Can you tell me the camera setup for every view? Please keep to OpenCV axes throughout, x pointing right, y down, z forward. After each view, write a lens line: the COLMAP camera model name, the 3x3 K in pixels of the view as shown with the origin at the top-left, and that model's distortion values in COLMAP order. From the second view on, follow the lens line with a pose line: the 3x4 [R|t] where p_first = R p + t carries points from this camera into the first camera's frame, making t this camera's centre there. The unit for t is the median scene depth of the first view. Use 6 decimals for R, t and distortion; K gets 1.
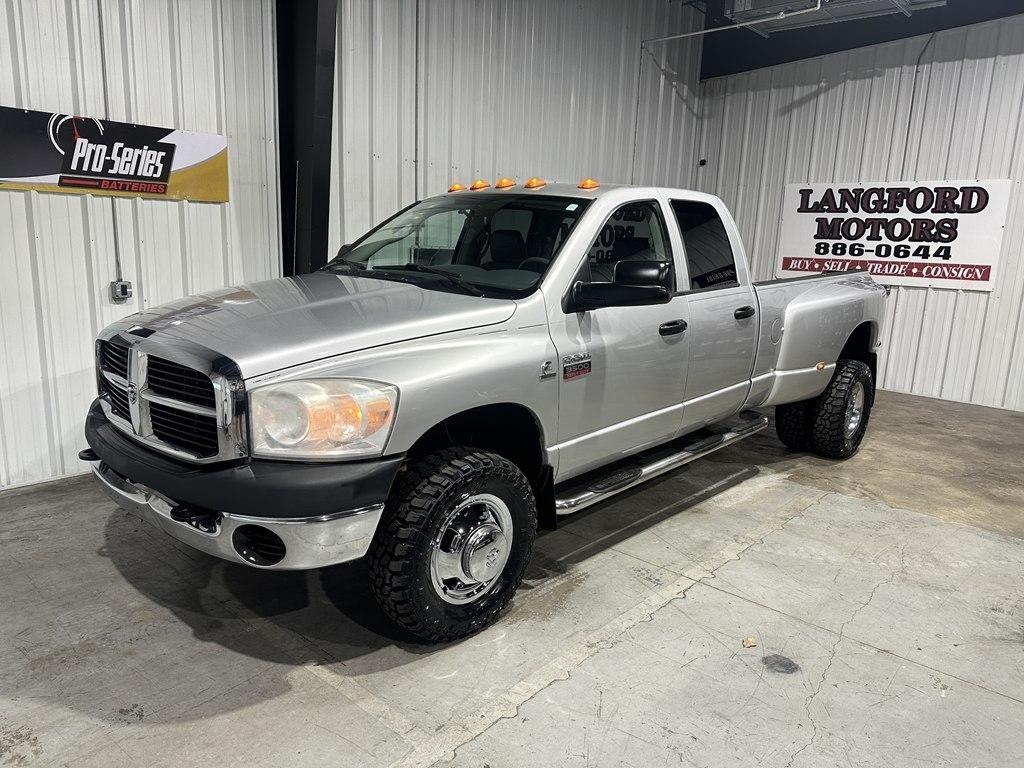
lens RADIAL K [[731.1, 0, 511.2], [0, 731.1, 386.4], [0, 0, 1]] dist [0.014640, -0.022887]
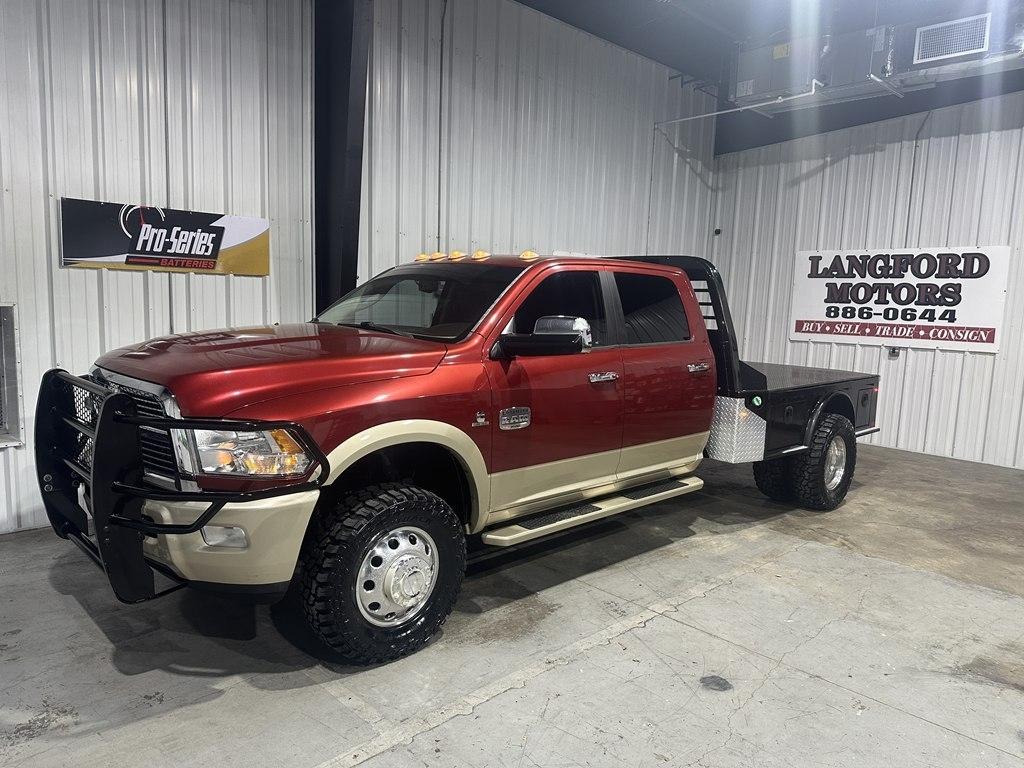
lens RADIAL K [[731.1, 0, 510.3], [0, 731.1, 386.6], [0, 0, 1]] dist [0.014640, -0.022887]
pose [[0.997457, 0.004373, -0.071136, 0.049877], [-0.010183, 0.996619, -0.081530, 0.007897], [0.070539, 0.082047, 0.994129, -0.066685]]
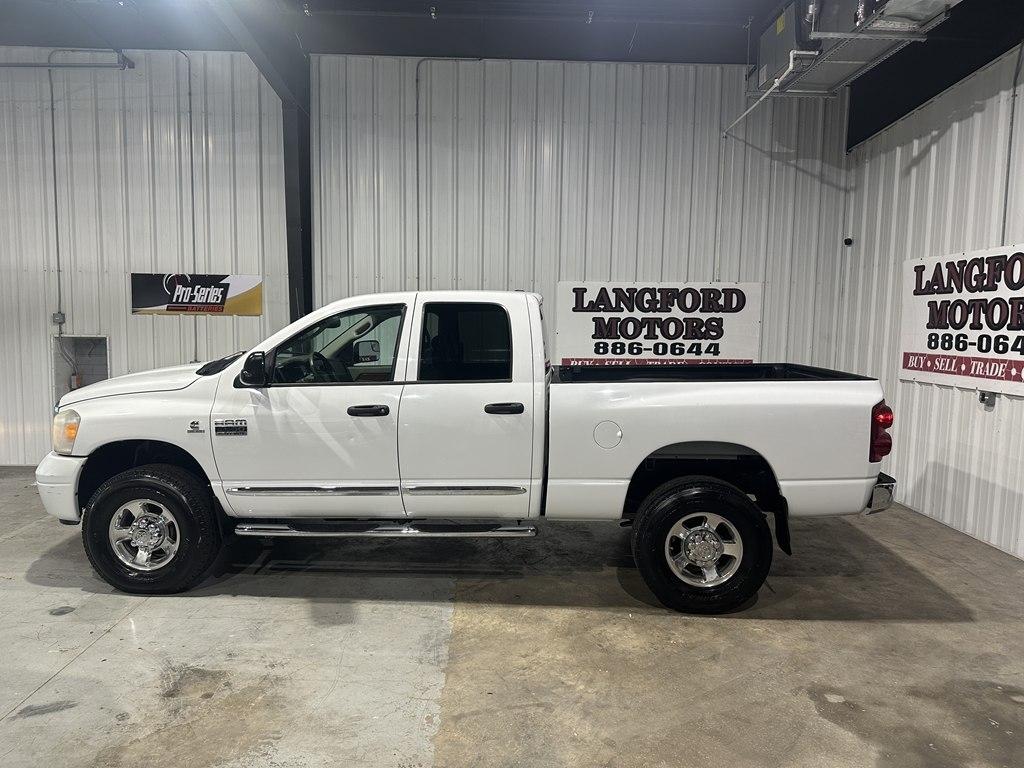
lens RADIAL K [[731.1, 0, 505.7], [0, 731.1, 380.8], [0, 0, 1]] dist [0.014640, -0.022887]
pose [[0.681031, 0.033516, -0.731487, 0.791043], [-0.134058, 0.987775, -0.079552, -0.034924], [0.719879, 0.152239, 0.677199, 0.214923]]
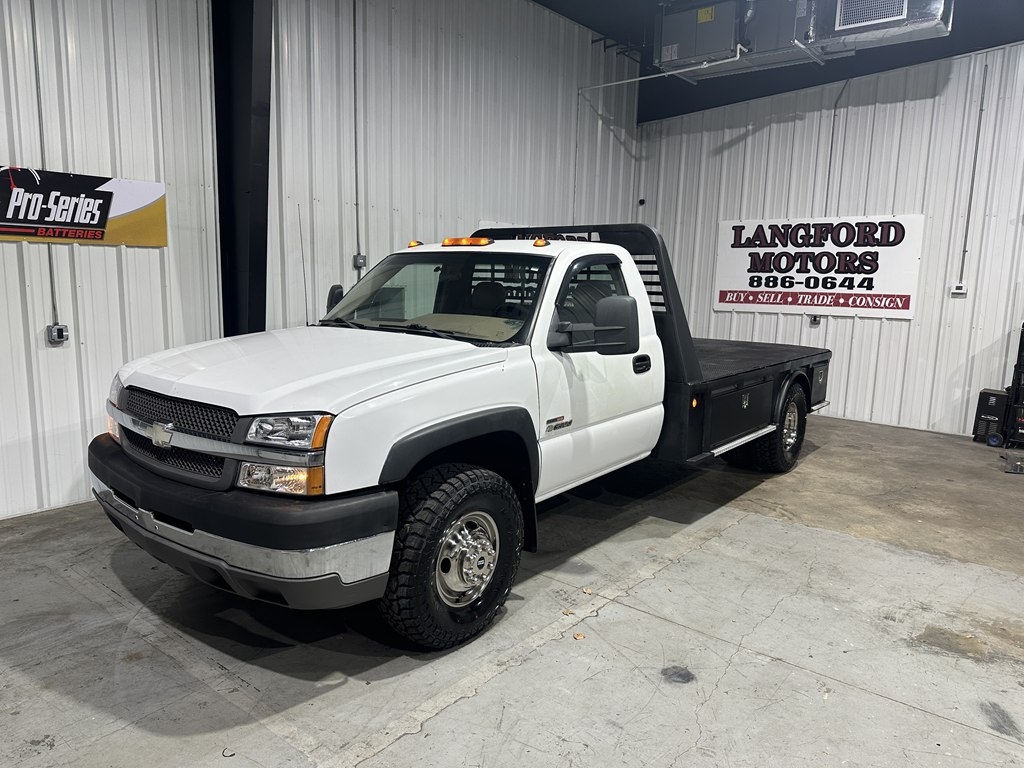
lens RADIAL K [[731.1, 0, 513.2], [0, 731.1, 384.5], [0, 0, 1]] dist [0.014640, -0.022887]
pose [[0.998866, -0.020921, 0.042773, 0.035272], [0.023008, 0.998539, -0.048888, 0.002414], [-0.041688, 0.049817, 0.997888, -0.025833]]
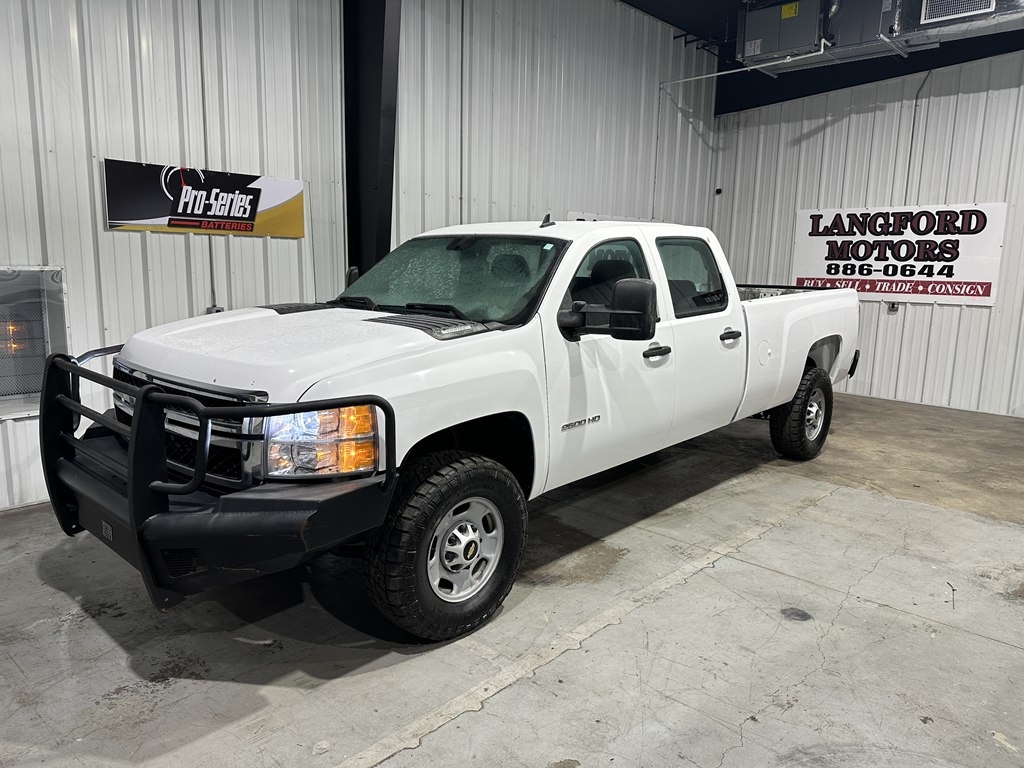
lens RADIAL K [[731.1, 0, 512.3], [0, 731.1, 380.1], [0, 0, 1]] dist [0.014640, -0.022887]
pose [[0.999645, -0.012353, -0.023586, -0.024044], [0.011343, 0.999032, -0.042491, 0.016059], [0.024088, 0.042208, 0.998818, -0.085075]]
